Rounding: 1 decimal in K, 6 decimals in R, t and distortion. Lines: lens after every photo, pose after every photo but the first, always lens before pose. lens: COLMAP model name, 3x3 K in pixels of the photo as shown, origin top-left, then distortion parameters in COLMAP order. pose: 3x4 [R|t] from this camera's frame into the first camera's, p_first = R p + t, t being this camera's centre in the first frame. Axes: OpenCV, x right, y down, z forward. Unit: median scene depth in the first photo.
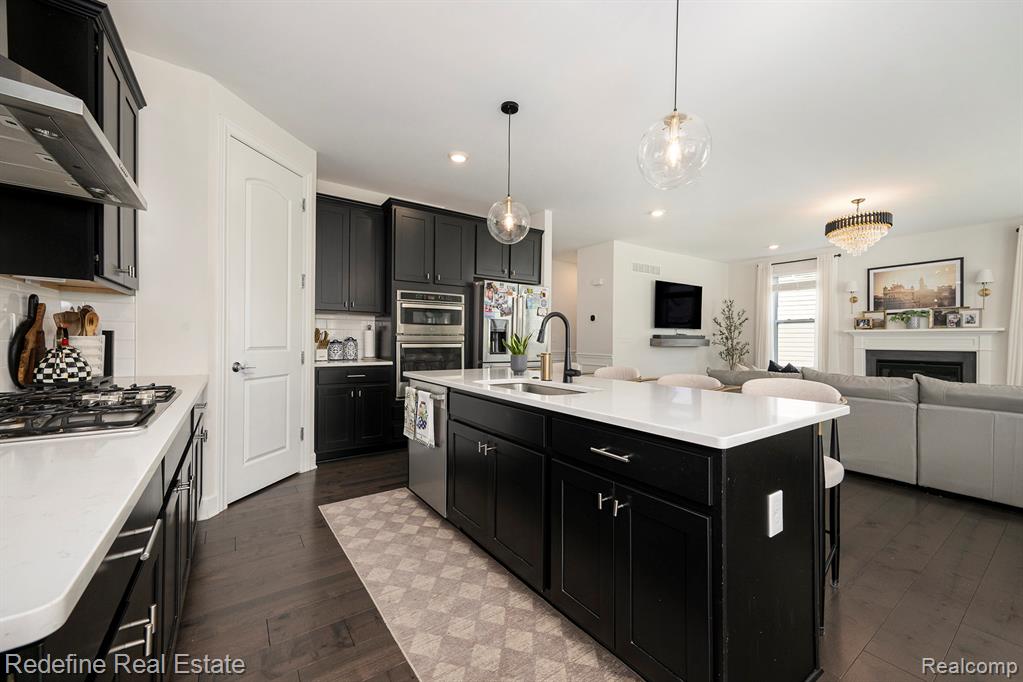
lens RADIAL K [[407.8, 0, 516.1], [0, 407.8, 341.3], [0, 0, 1]] dist [0.013415, -0.000140]
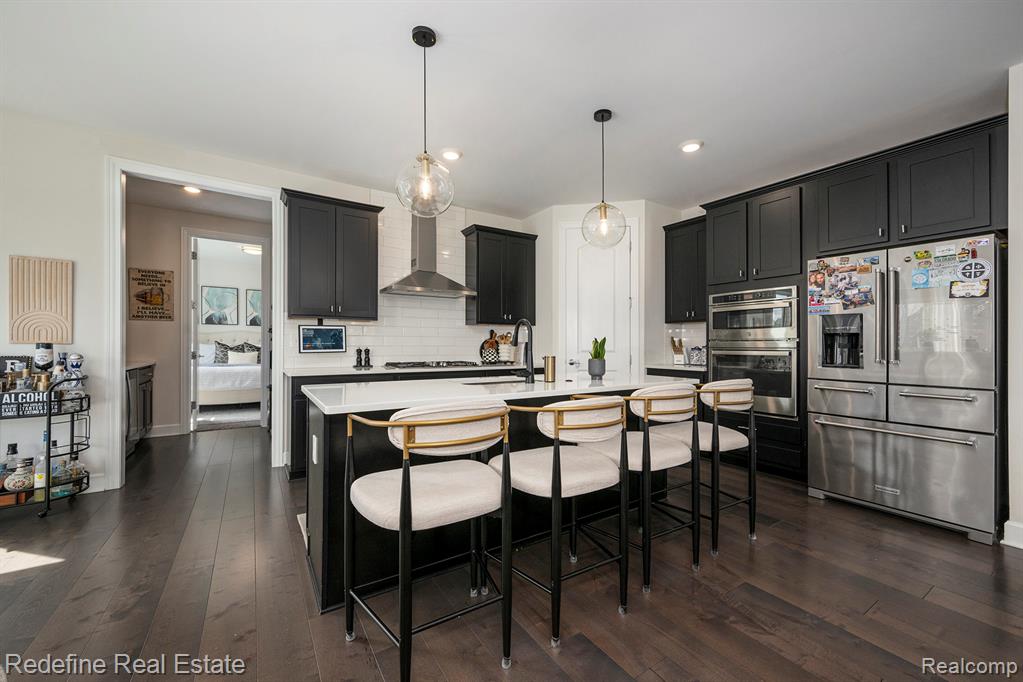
lens RADIAL K [[407.8, 0, 513.3], [0, 407.8, 341.5], [0, 0, 1]] dist [0.013415, -0.000140]
pose [[-0.024445, -0.015440, -0.999582, 1.880508], [-0.005206, 0.999869, -0.015317, 0.006780], [0.999688, 0.004830, -0.024523, 1.503563]]
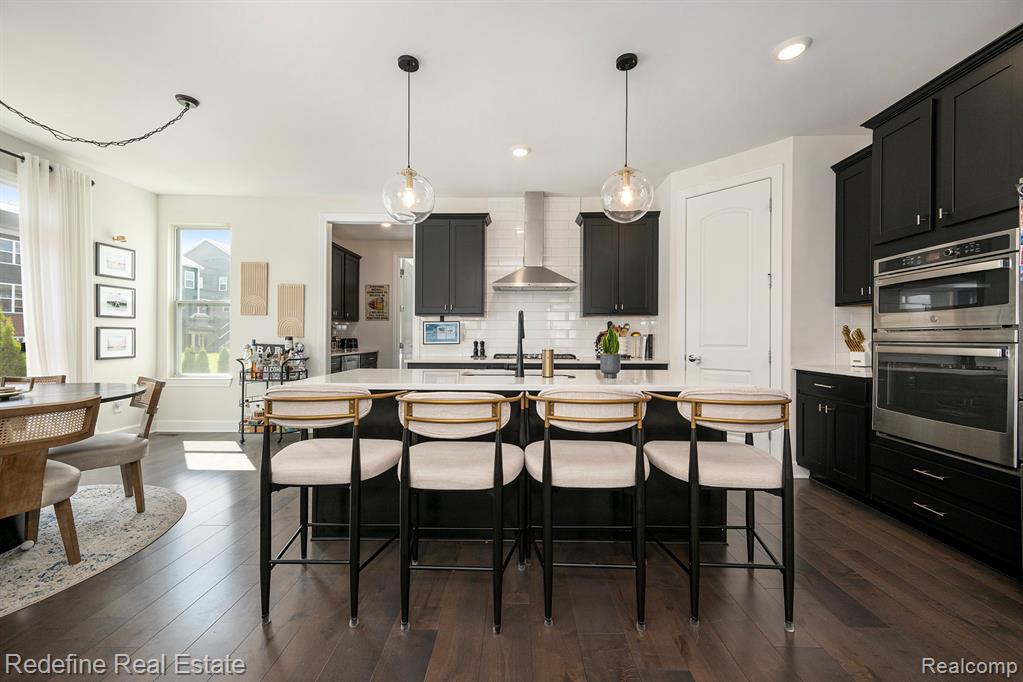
lens RADIAL K [[407.8, 0, 514.1], [0, 407.8, 339.4], [0, 0, 1]] dist [0.013415, -0.000140]
pose [[-0.590253, -0.003890, -0.807209, 1.503701], [-0.007186, 0.999974, 0.000436, 0.002542], [0.807187, 0.006058, -0.590265, 2.502937]]
